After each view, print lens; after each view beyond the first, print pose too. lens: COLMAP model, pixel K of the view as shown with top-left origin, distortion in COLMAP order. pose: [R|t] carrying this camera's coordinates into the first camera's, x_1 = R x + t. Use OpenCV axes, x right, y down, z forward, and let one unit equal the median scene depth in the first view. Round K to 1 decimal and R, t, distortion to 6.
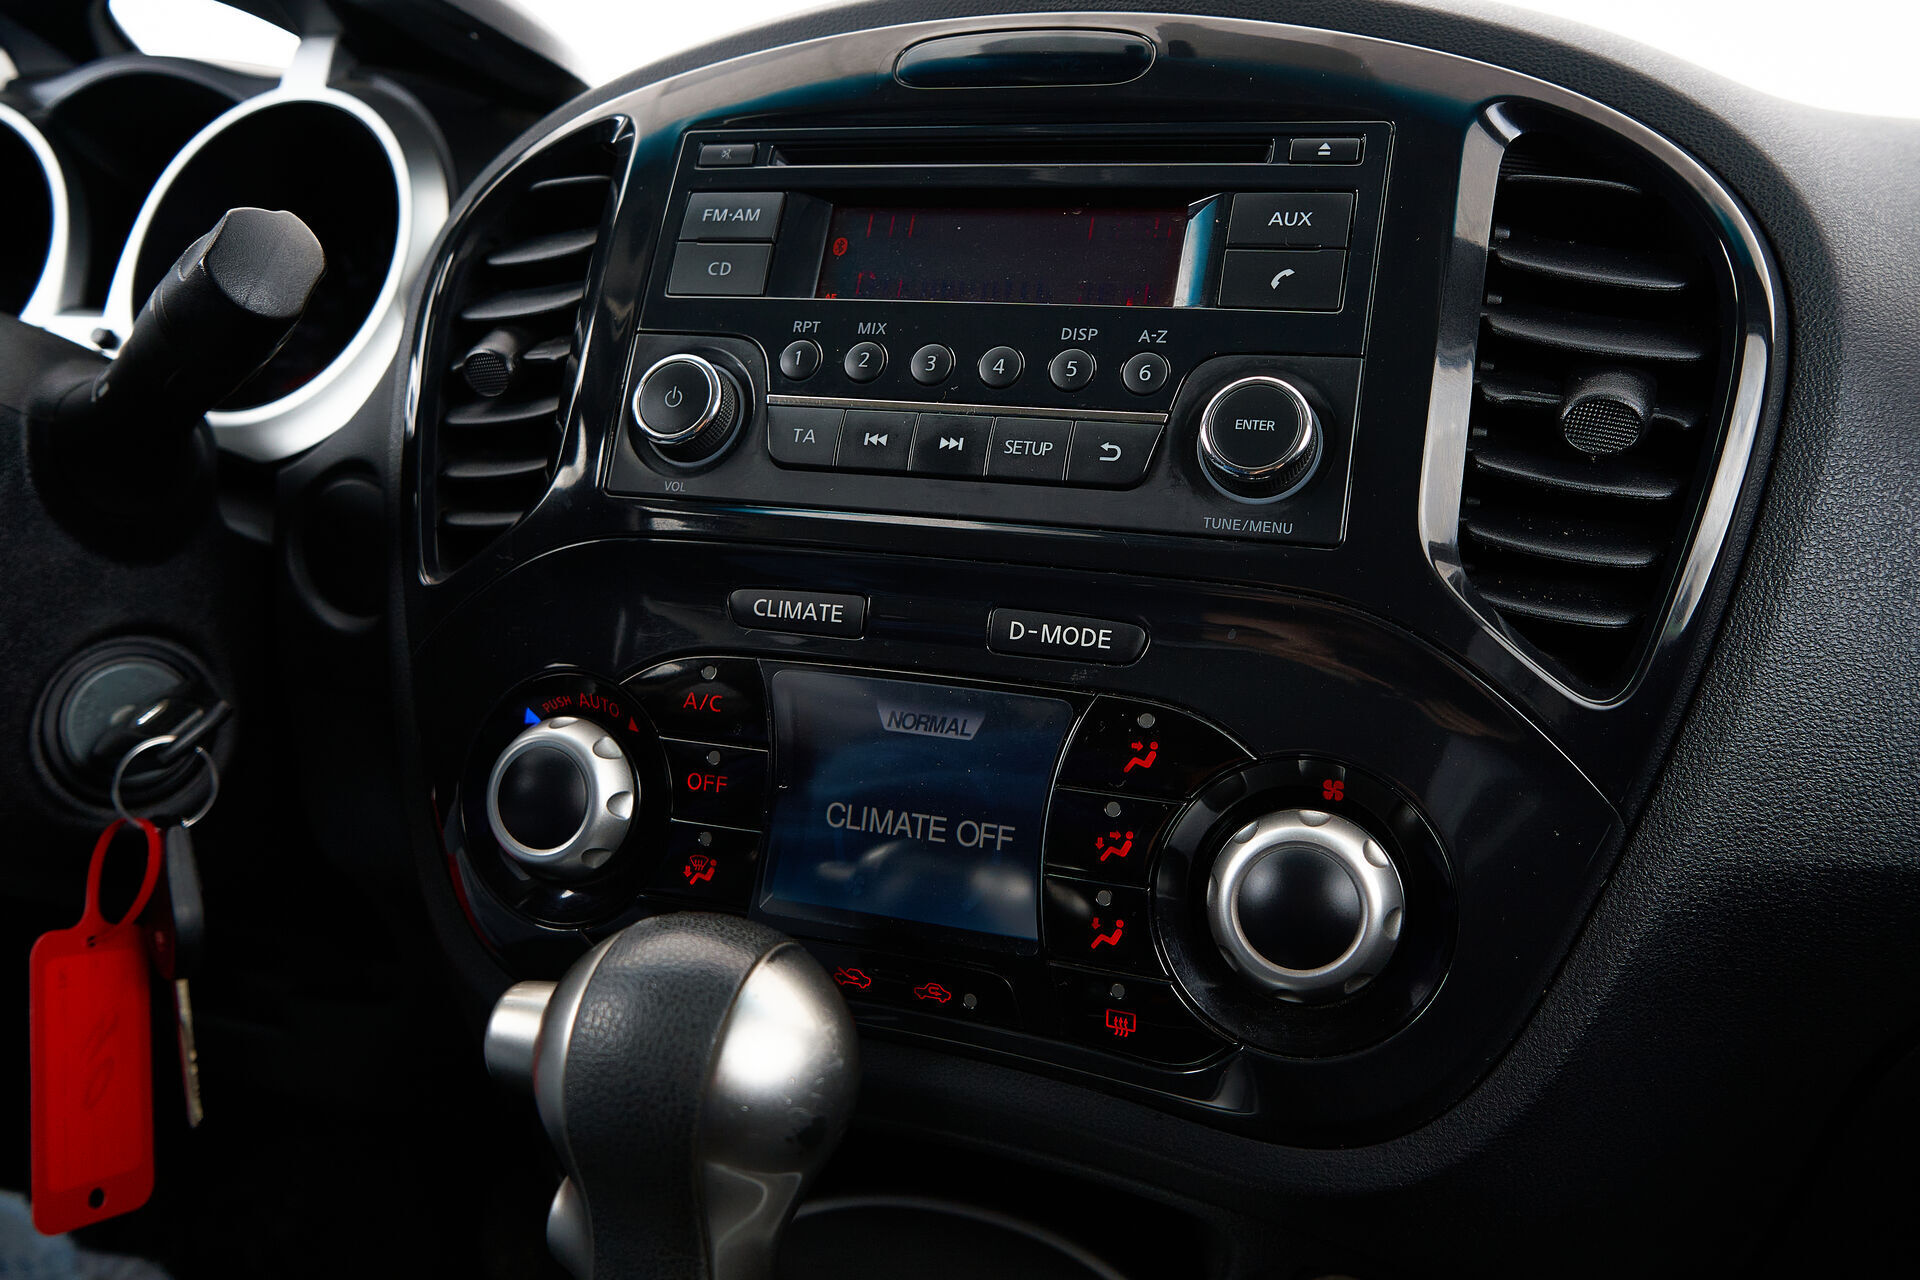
lens RADIAL K [[1572.1, 0, 947.1], [0, 1572.1, 645.9], [0, 0, 1]] dist [0.011173, 0.008114]
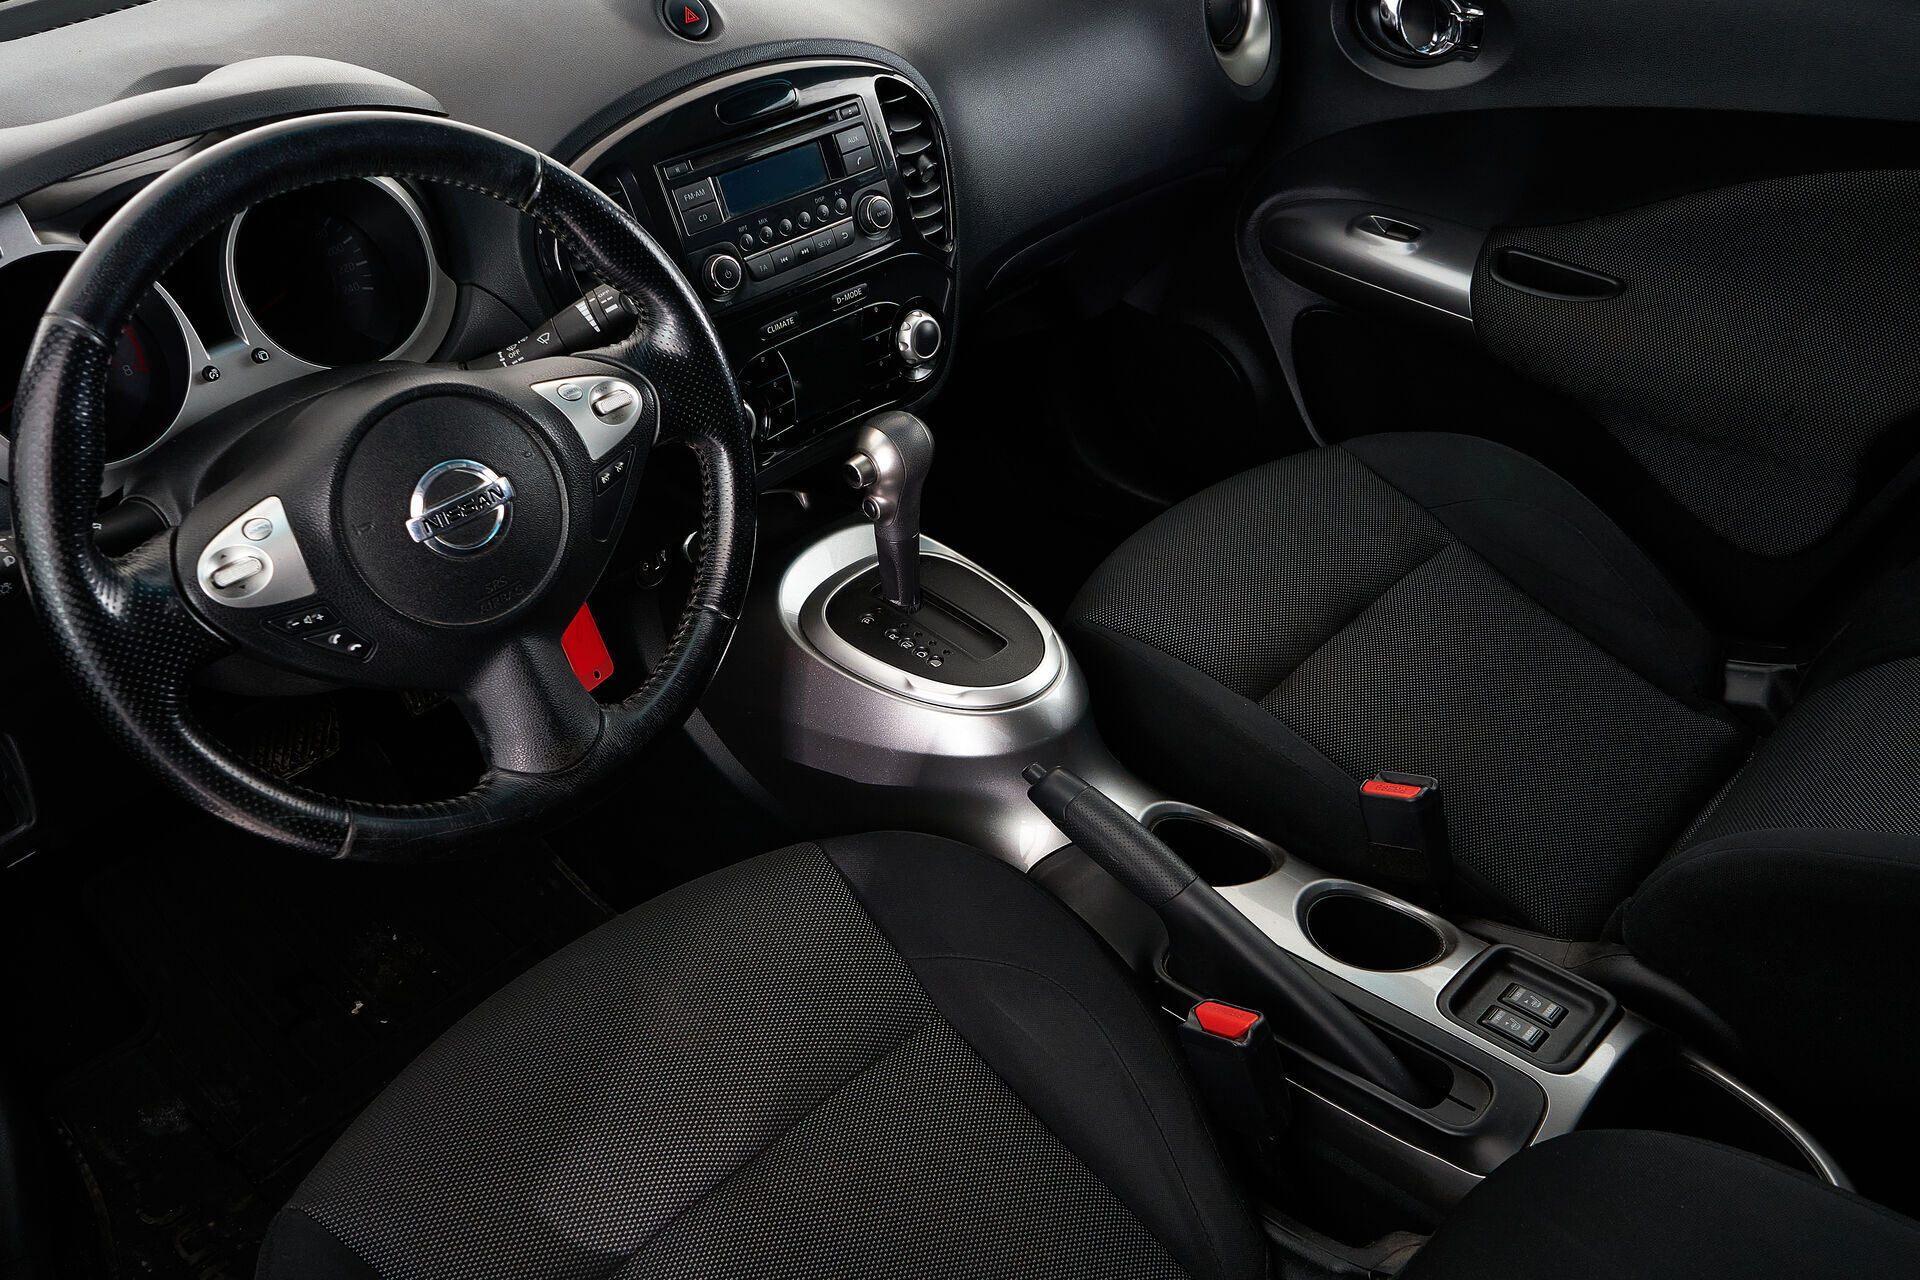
lens RADIAL K [[1572.1, 0, 962.0], [0, 1572.1, 633.7], [0, 0, 1]] dist [0.011173, 0.008114]
pose [[0.415726, -0.588381, 0.693527, -2.297038], [0.161508, 0.798185, 0.580358, -1.194799], [-0.895035, -0.129260, 0.426854, -0.613875]]
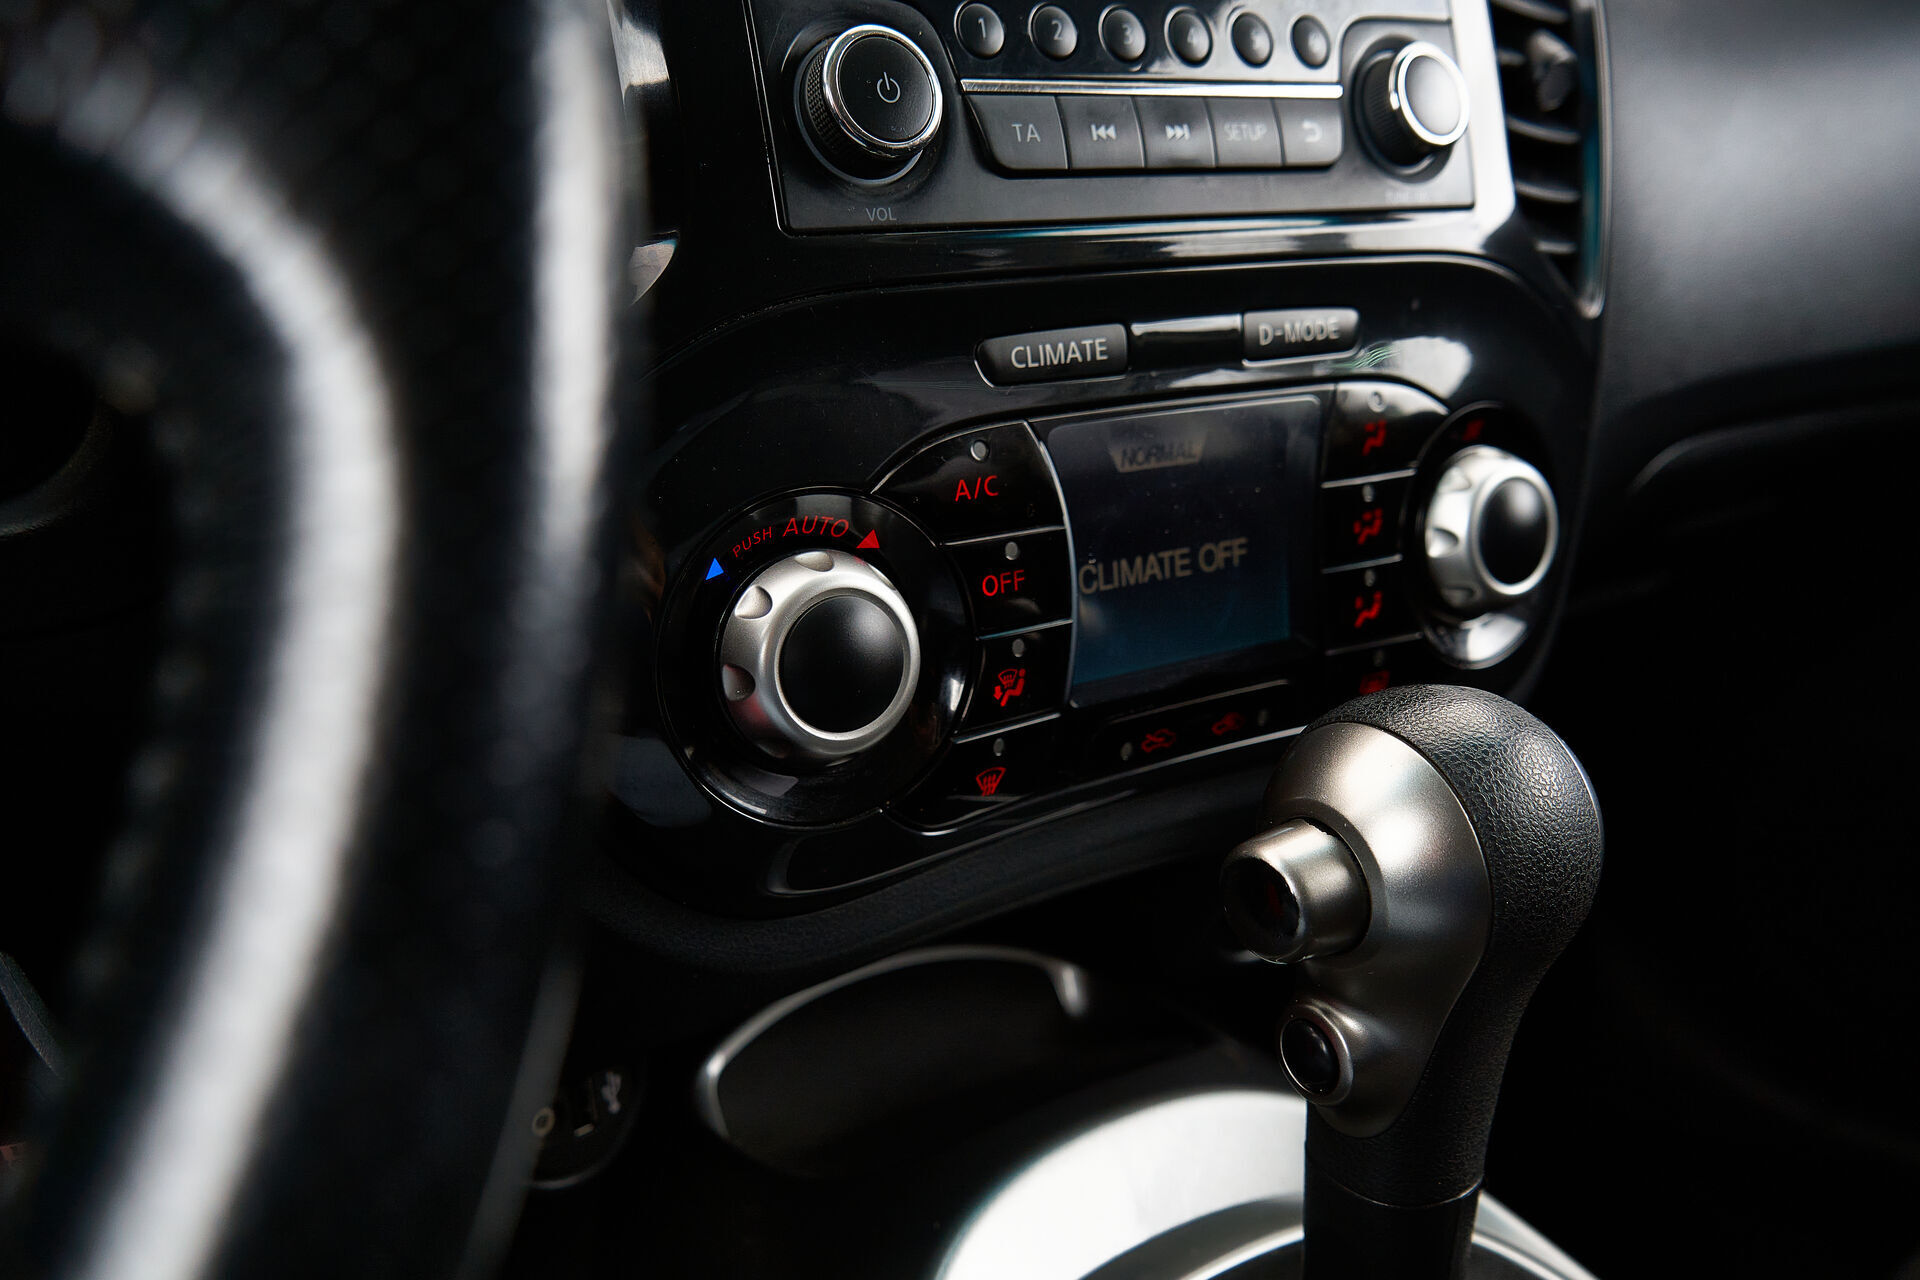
lens RADIAL K [[1572.1, 0, 949.7], [0, 1572.1, 645.6], [0, 0, 1]] dist [0.011173, 0.008114]
pose [[0.622302, -0.298252, 0.723731, -0.774877], [0.126491, 0.950732, 0.283036, -0.117647], [-0.772490, -0.084589, 0.629368, 0.504453]]
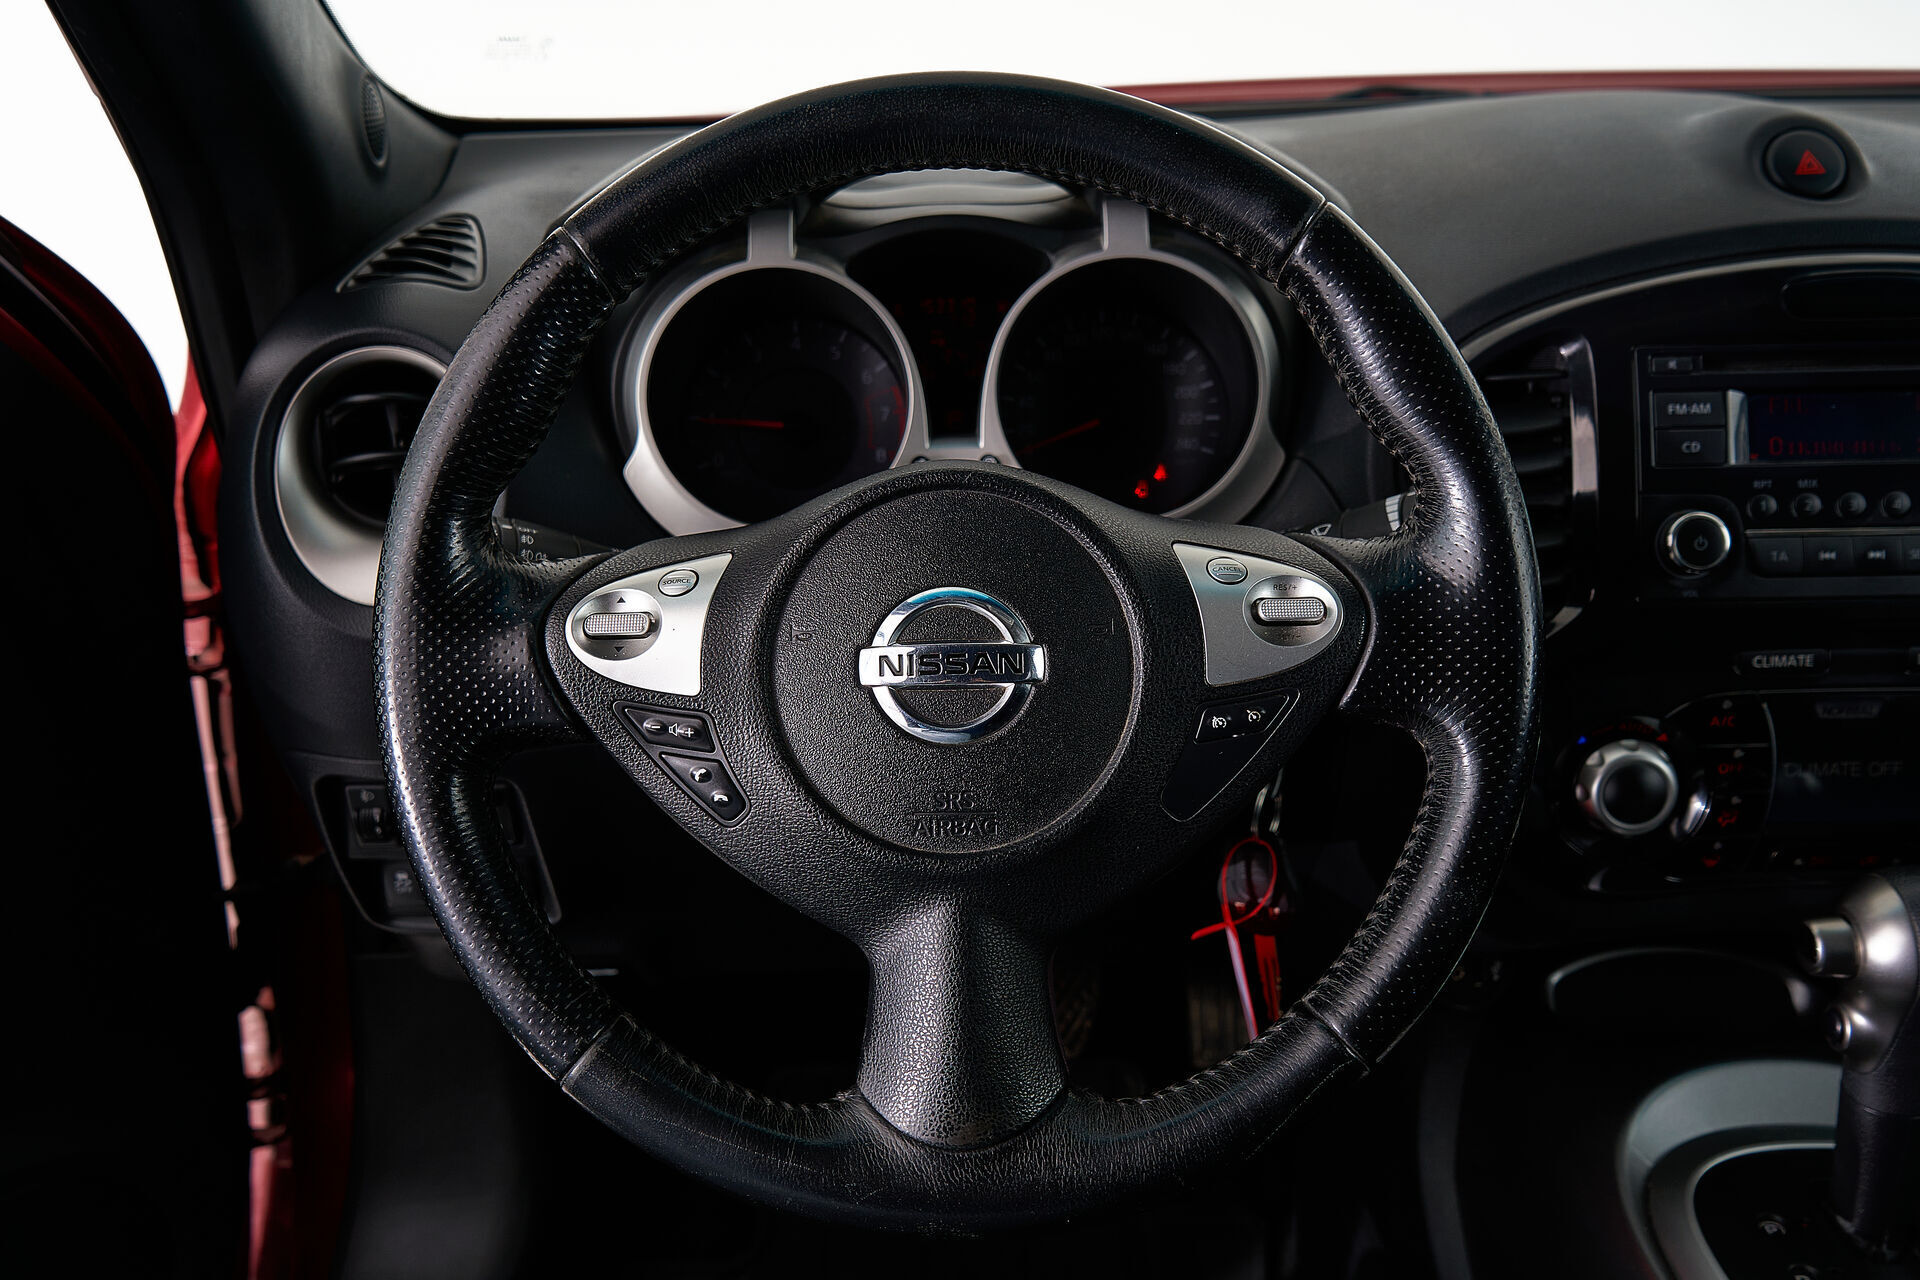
lens RADIAL K [[1661.1, 0, 956.9], [0, 1661.1, 623.6], [0, 0, 1]] dist [0.002452, 0.006300]
pose [[0.948233, -0.181138, 0.260851, -1.370650], [0.117923, 0.963487, 0.240389, -0.584774], [-0.294870, -0.197184, 0.934970, -0.381099]]
